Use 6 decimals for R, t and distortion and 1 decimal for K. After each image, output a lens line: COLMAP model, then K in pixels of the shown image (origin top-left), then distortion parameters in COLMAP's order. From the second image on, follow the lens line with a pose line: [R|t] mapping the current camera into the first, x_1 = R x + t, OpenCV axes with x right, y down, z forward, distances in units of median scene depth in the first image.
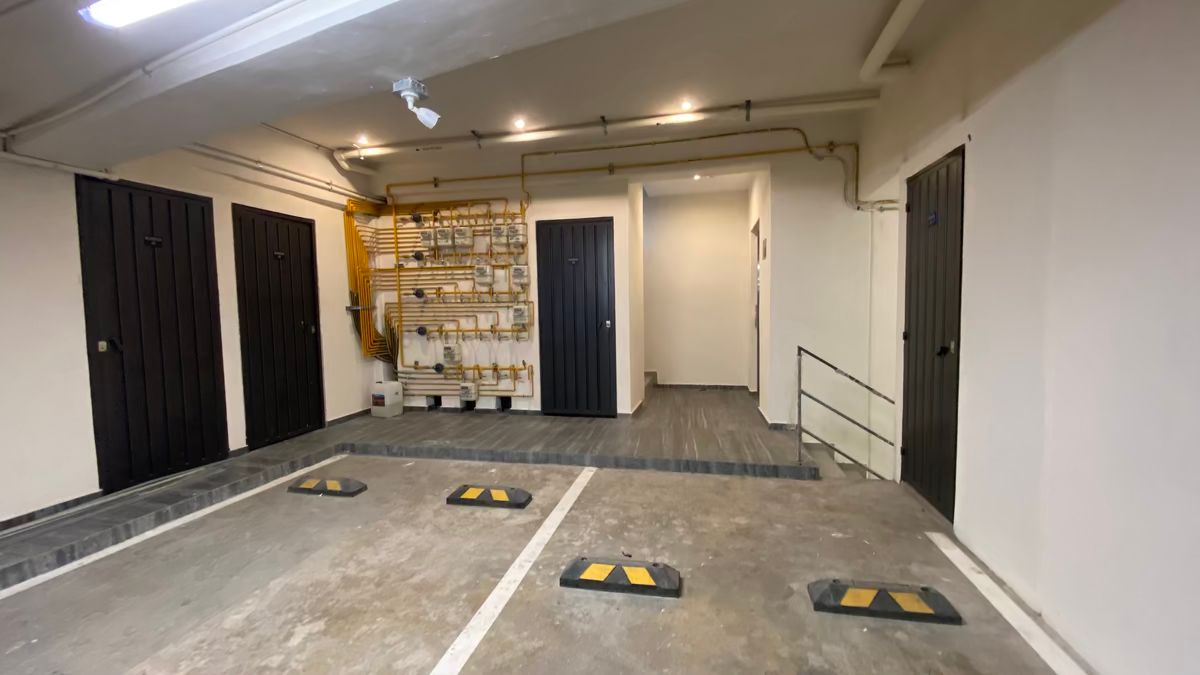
lens RADIAL K [[490.7, 0, 600.0], [0, 490.7, 337.5], [0, 0, 1]] dist [0.036004, -0.028171]
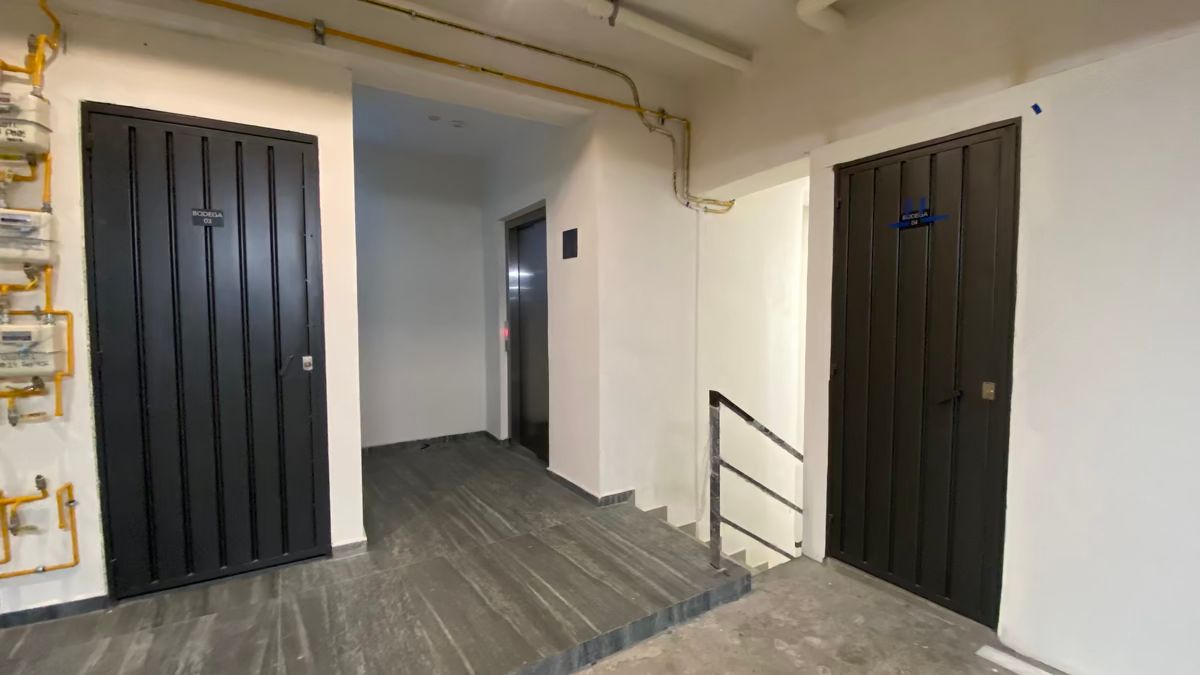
lens RADIAL K [[490.7, 0, 600.0], [0, 490.7, 337.5], [0, 0, 1]] dist [0.036004, -0.028171]
pose [[0.709385, -0.018249, 0.704584, -0.119454], [0.032603, 0.999444, -0.006939, -0.040205], [-0.704066, 0.027894, 0.709586, 0.473784]]
